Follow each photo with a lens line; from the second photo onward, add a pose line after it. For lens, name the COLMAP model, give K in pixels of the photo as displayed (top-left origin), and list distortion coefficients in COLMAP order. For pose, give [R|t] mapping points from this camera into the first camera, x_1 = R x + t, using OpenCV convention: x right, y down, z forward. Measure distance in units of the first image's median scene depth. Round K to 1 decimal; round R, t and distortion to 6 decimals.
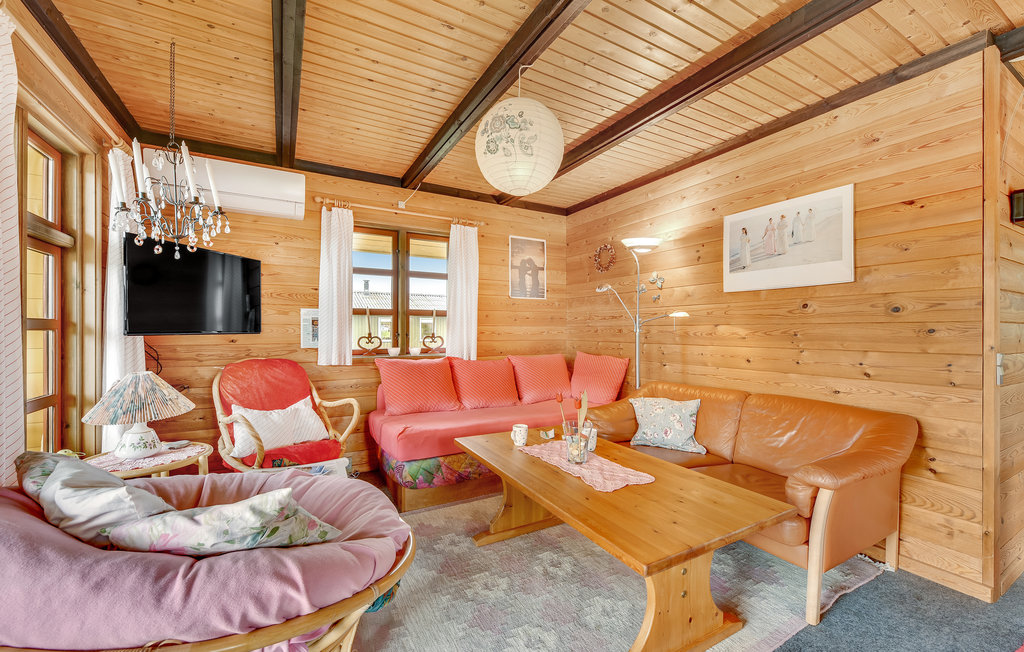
lens RADIAL K [[408.8, 0, 512.0], [0, 408.8, 326.0], [0, 0, 1]] dist [0.000404, 0.000033]
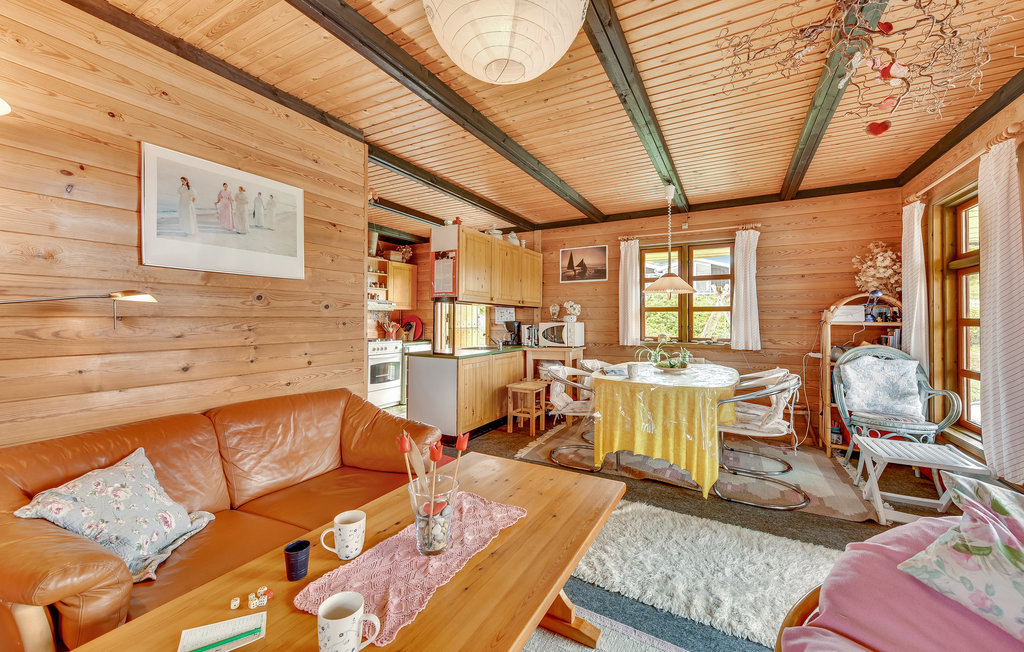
lens RADIAL K [[406.9, 0, 512.0], [0, 406.9, 326.0], [0, 0, 1]] dist [0.000444, 0.000079]
pose [[-0.536816, -0.013340, 0.843594, -0.363891], [-0.005158, 0.999908, 0.012529, 0.000132], [-0.843684, 0.002375, -0.536835, 1.043156]]
